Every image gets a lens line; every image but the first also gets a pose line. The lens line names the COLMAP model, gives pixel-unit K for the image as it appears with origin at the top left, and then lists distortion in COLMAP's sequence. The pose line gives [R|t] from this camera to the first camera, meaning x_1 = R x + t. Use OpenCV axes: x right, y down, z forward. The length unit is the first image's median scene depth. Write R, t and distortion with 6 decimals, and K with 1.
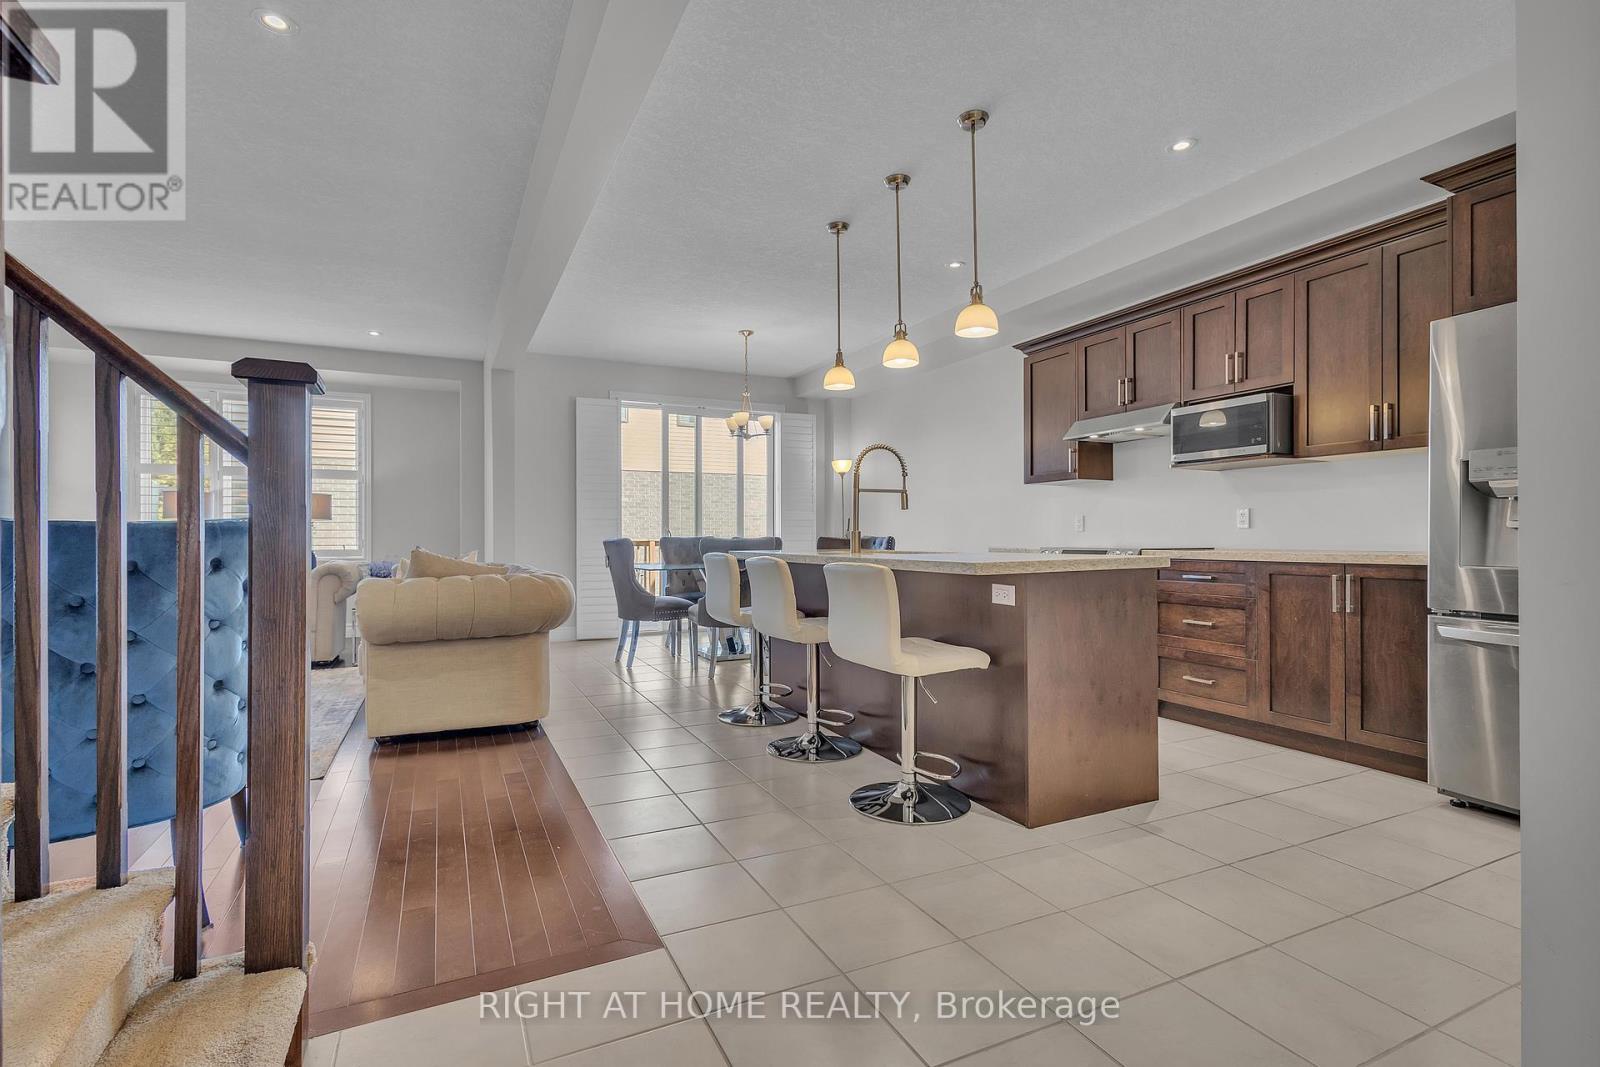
lens RADIAL K [[763.0, 0, 800.0], [0, 763.0, 533.5], [0, 0, 1]] dist [-0.000332, -0.000064]
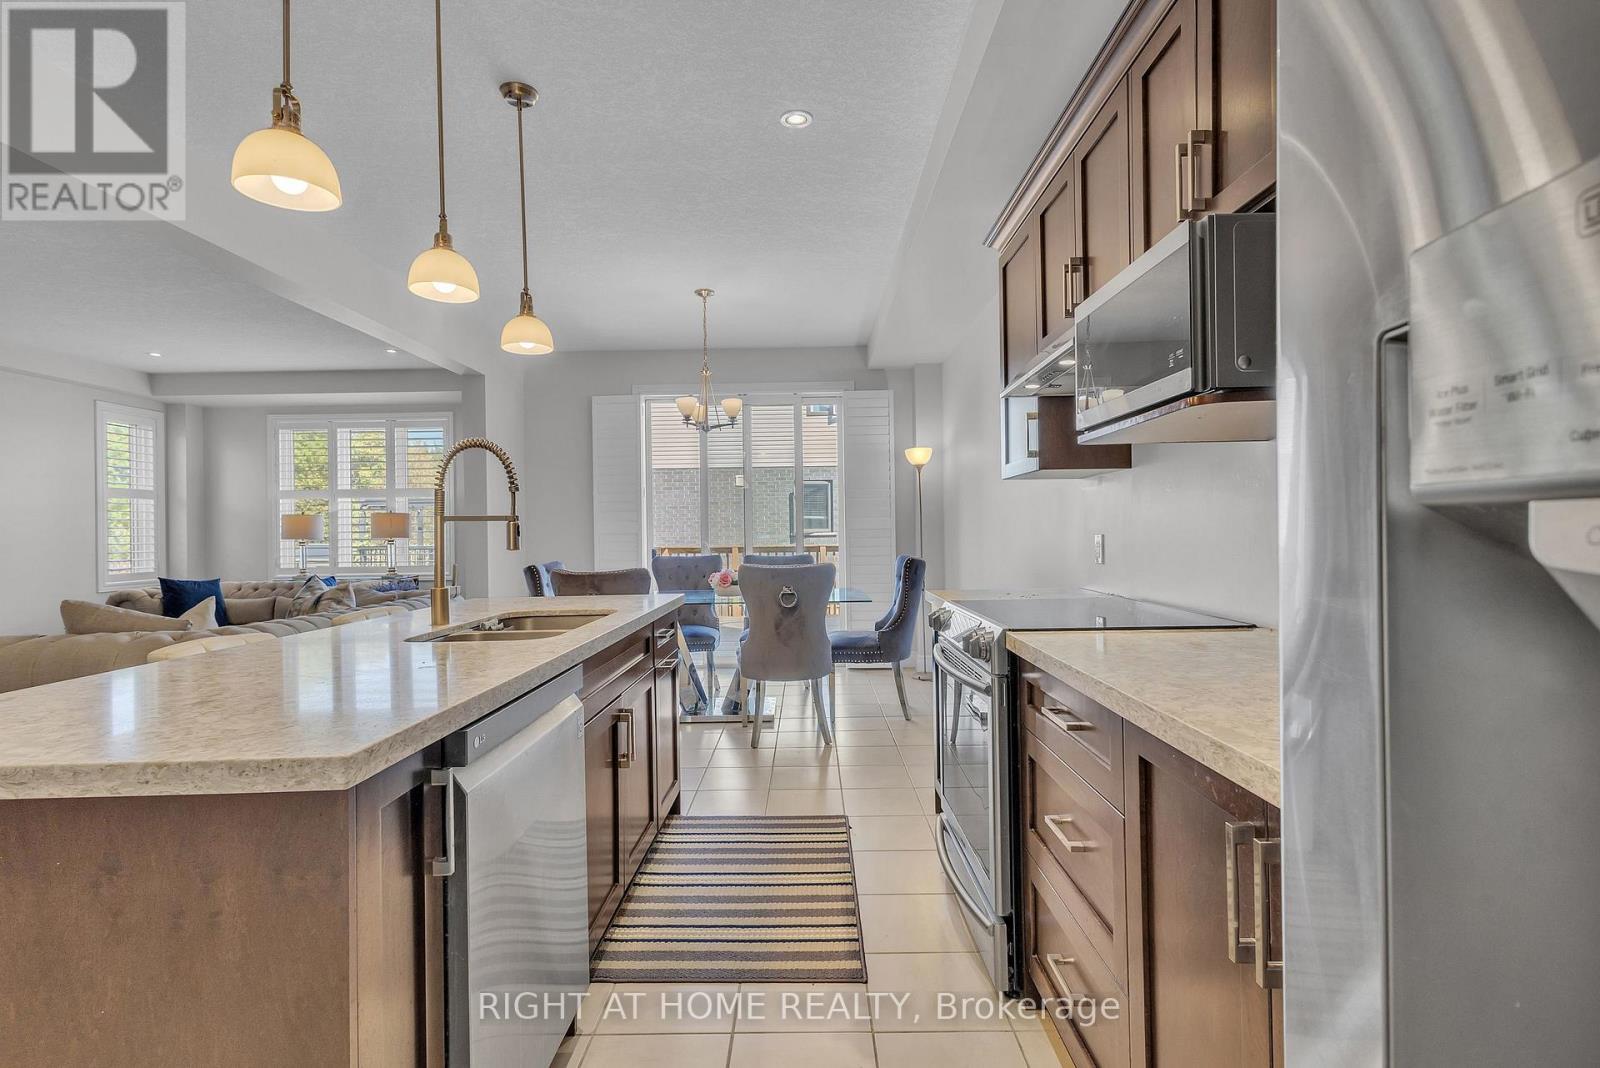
lens RADIAL K [[765.3, 0, 792.5], [0, 765.3, 529.8], [0, 0, 1]] dist [0.016374, 0.000033]
pose [[0.895855, -0.014698, -0.444102, 0.346170], [0.018368, 0.999823, 0.003963, -0.026889], [0.443966, -0.011708, 0.895967, 0.348567]]
